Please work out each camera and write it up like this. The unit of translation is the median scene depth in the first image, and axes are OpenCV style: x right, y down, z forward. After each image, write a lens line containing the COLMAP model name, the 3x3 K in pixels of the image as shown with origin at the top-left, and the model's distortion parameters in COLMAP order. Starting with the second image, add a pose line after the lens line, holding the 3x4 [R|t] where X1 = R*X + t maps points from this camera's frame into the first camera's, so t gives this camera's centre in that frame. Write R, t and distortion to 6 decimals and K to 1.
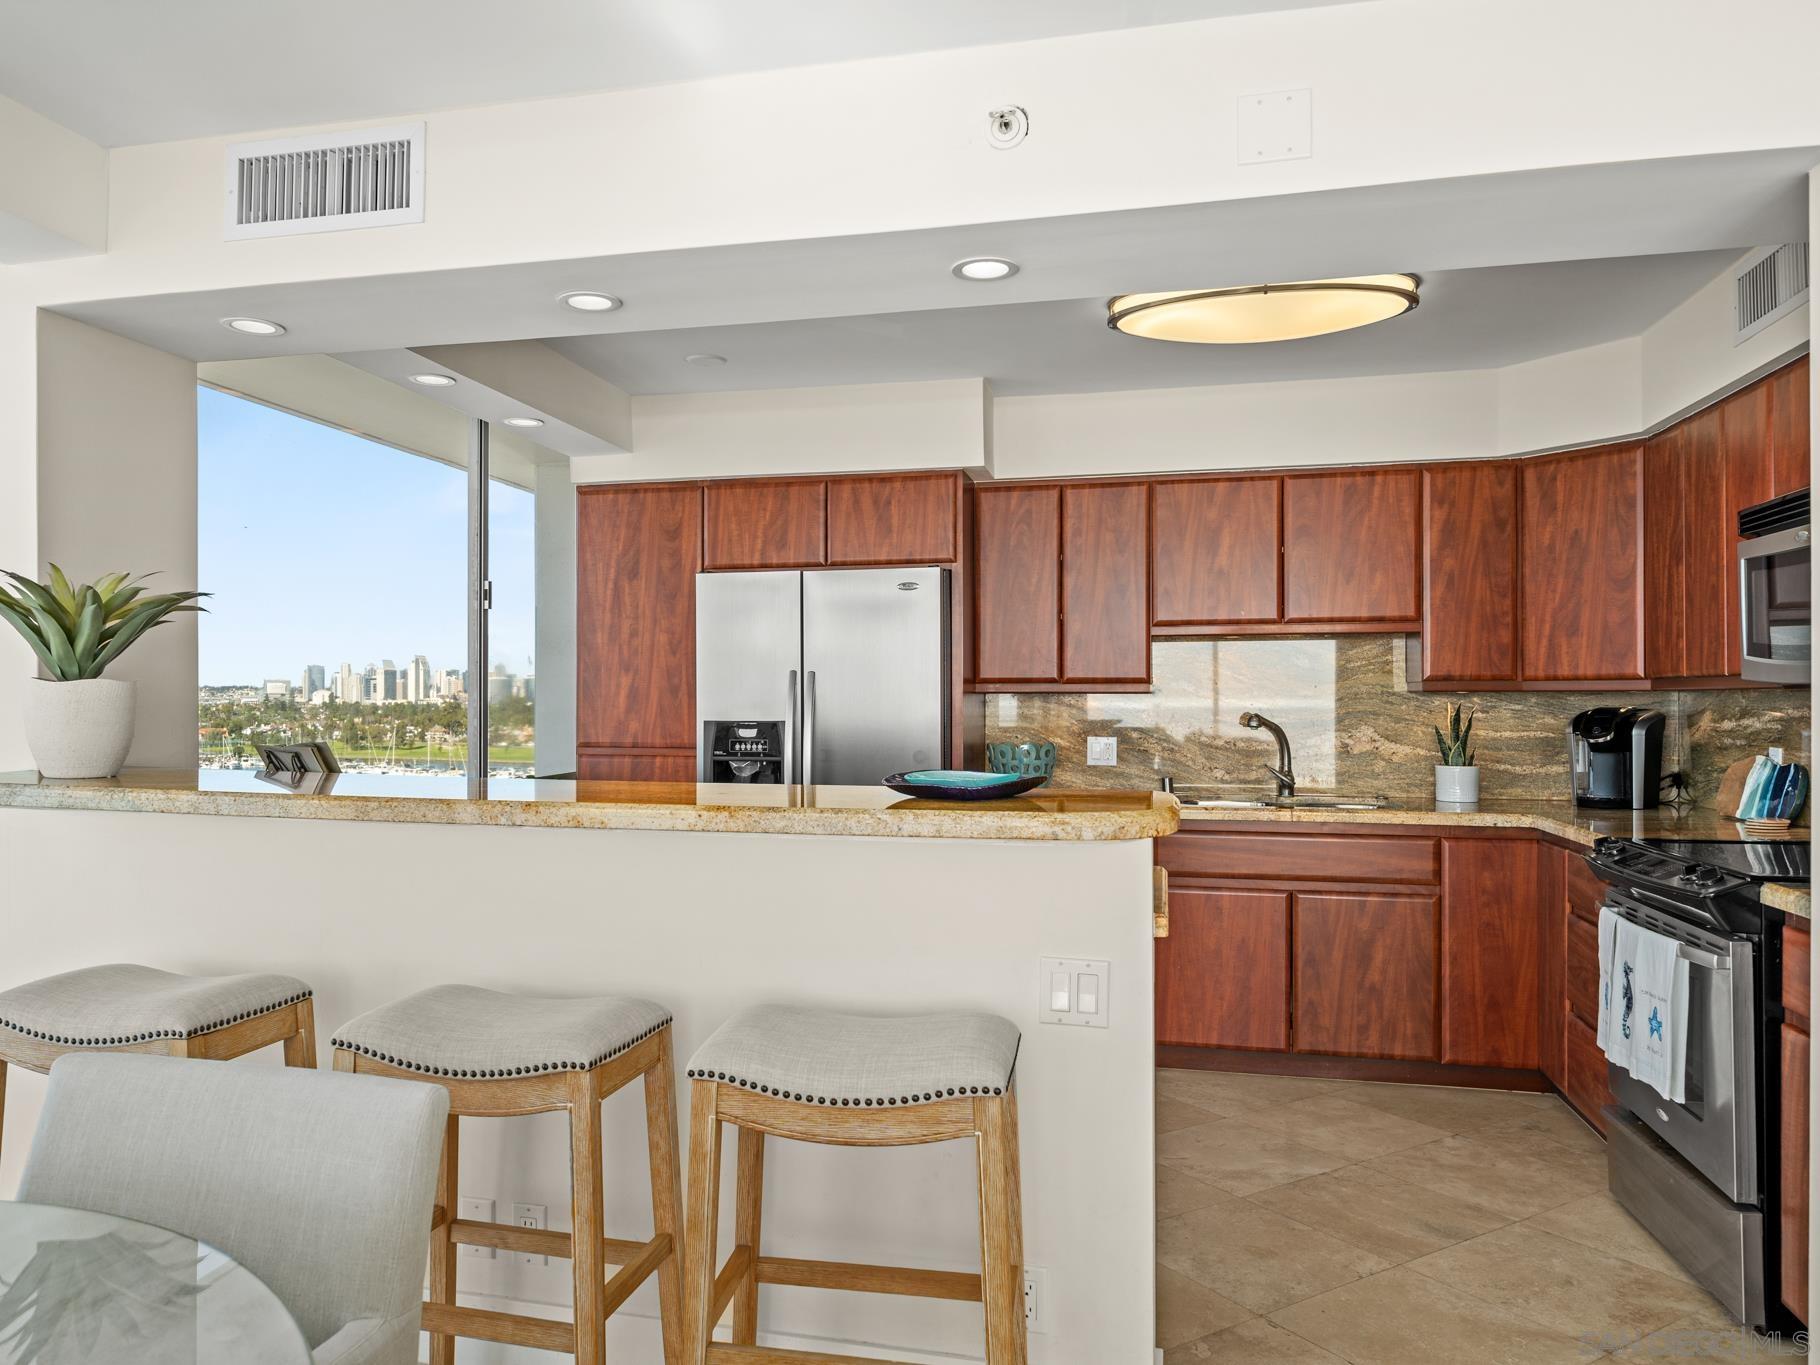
lens RADIAL K [[1273.3, 0, 839.9], [0, 1273.3, 700.5], [0, 0, 1]] dist [-0.000649, 0.009066]
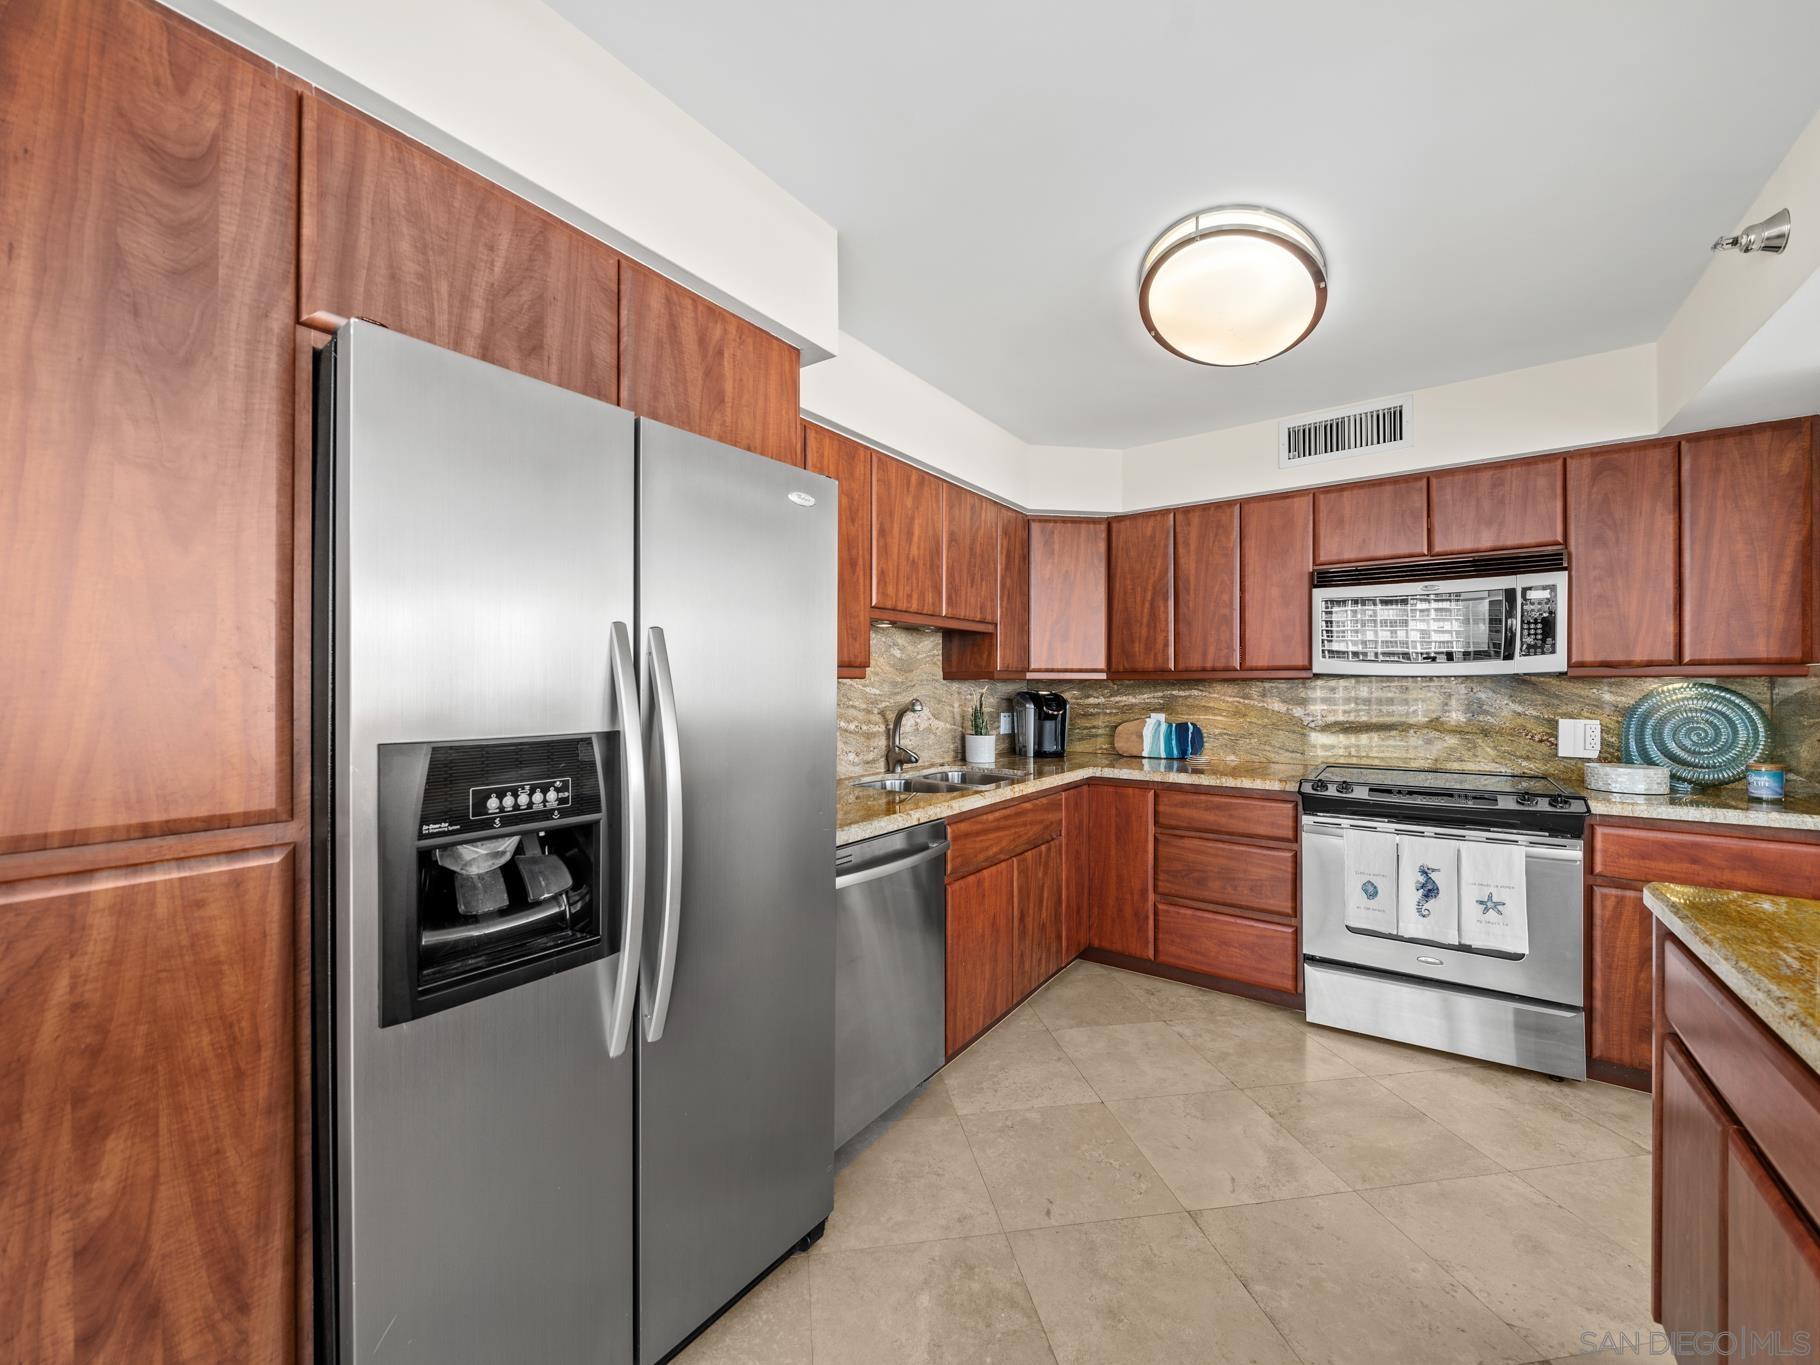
lens RADIAL K [[705.8, 0, 882.7], [0, 705.8, 685.0], [0, 0, 1]] dist [-0.005372, -0.000779]
pose [[0.391829, 0.001399, 0.920037, -0.237652], [0.000902, 0.999998, -0.001904, 0.000106], [-0.920038, 0.001576, 0.391827, 0.815629]]
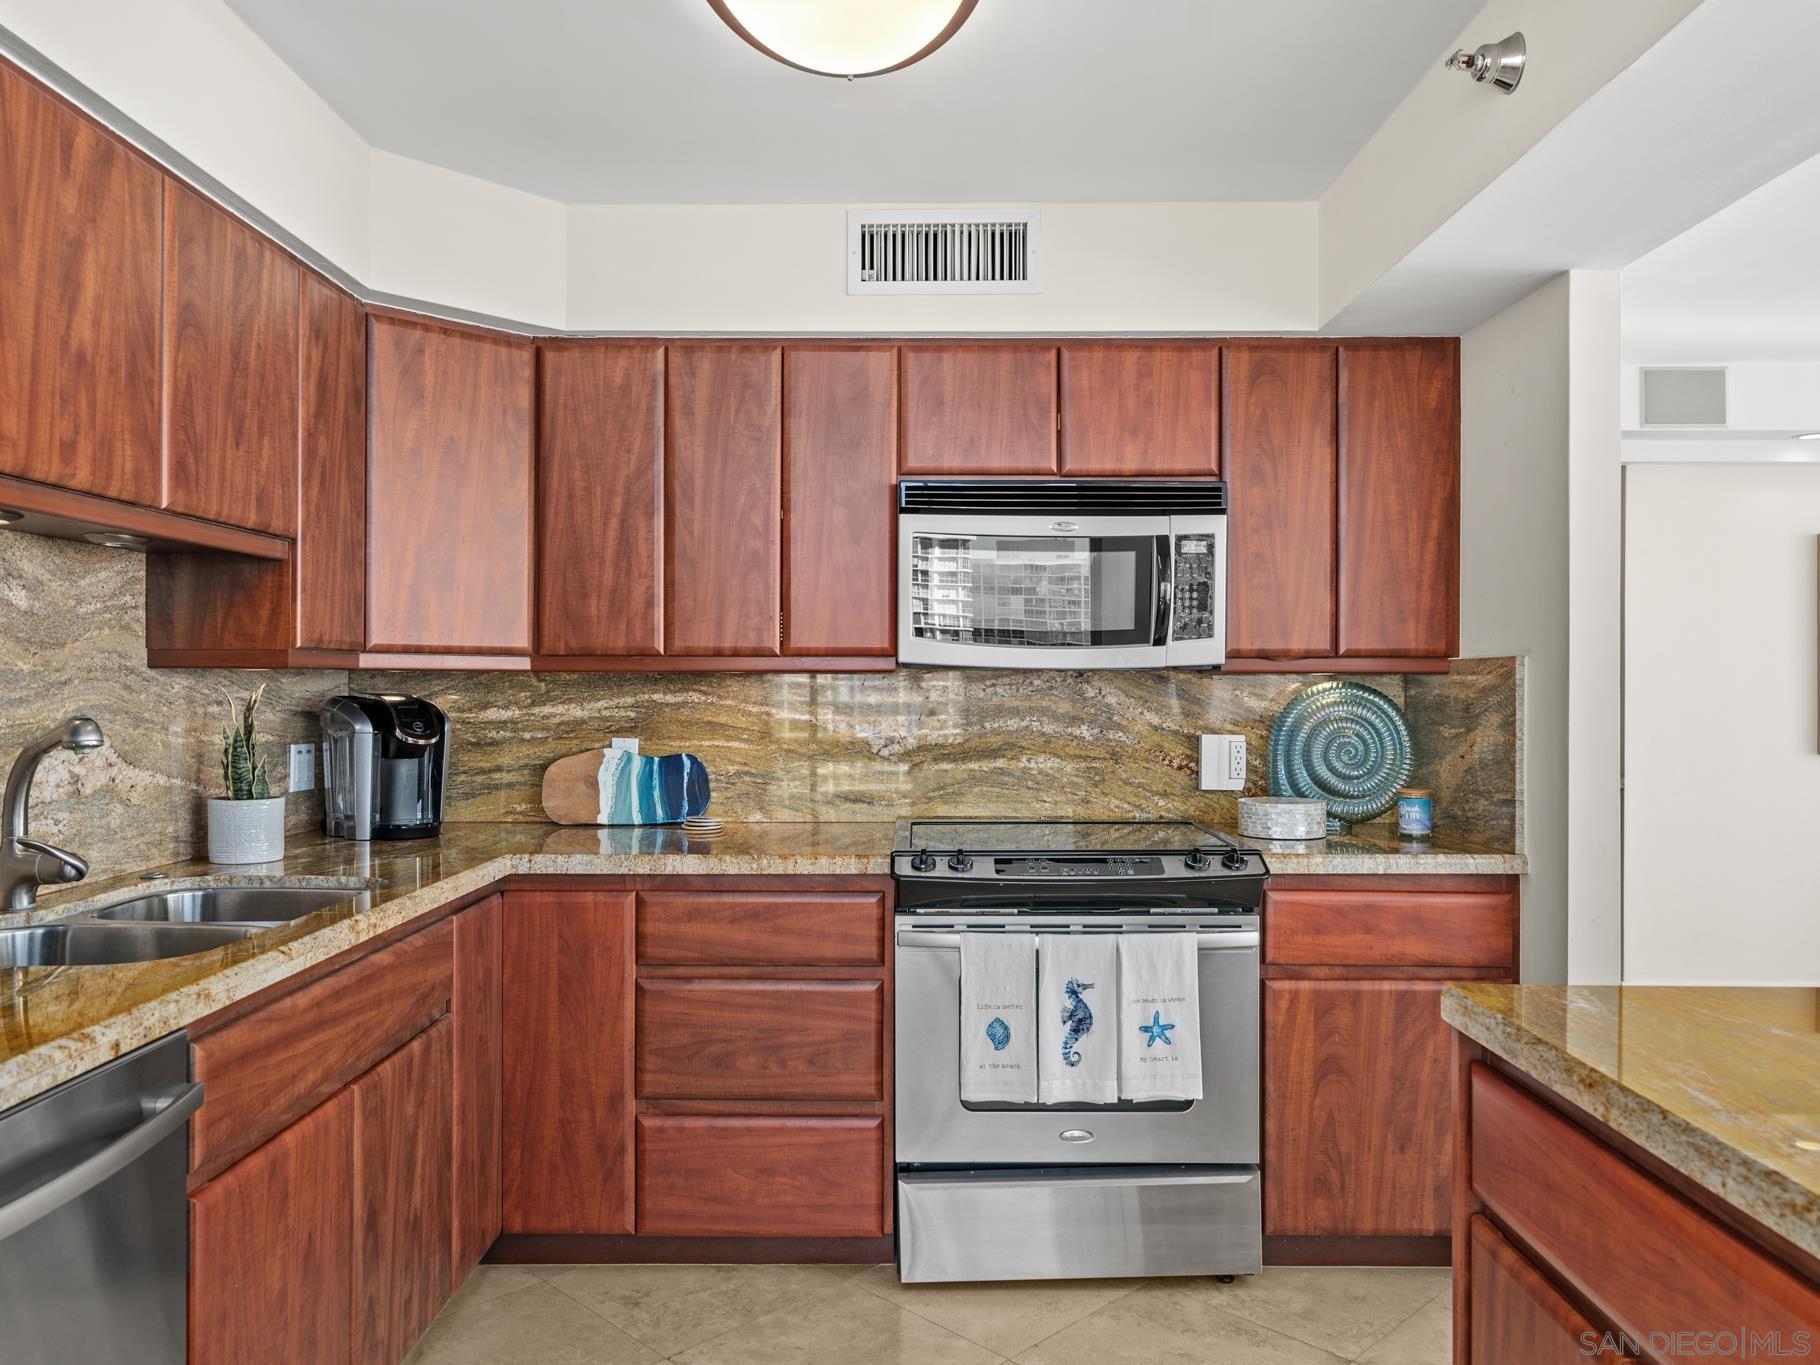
lens RADIAL K [[1308.8, 0, 901.2], [0, 1308.8, 681.2], [0, 0, 1]] dist [-0.000329, -0.000599]
pose [[-0.235949, 0.002353, 0.971763, -0.155037], [-0.001292, 0.999995, -0.002735, 0.000055], [-0.971765, -0.001901, -0.235945, 0.865483]]
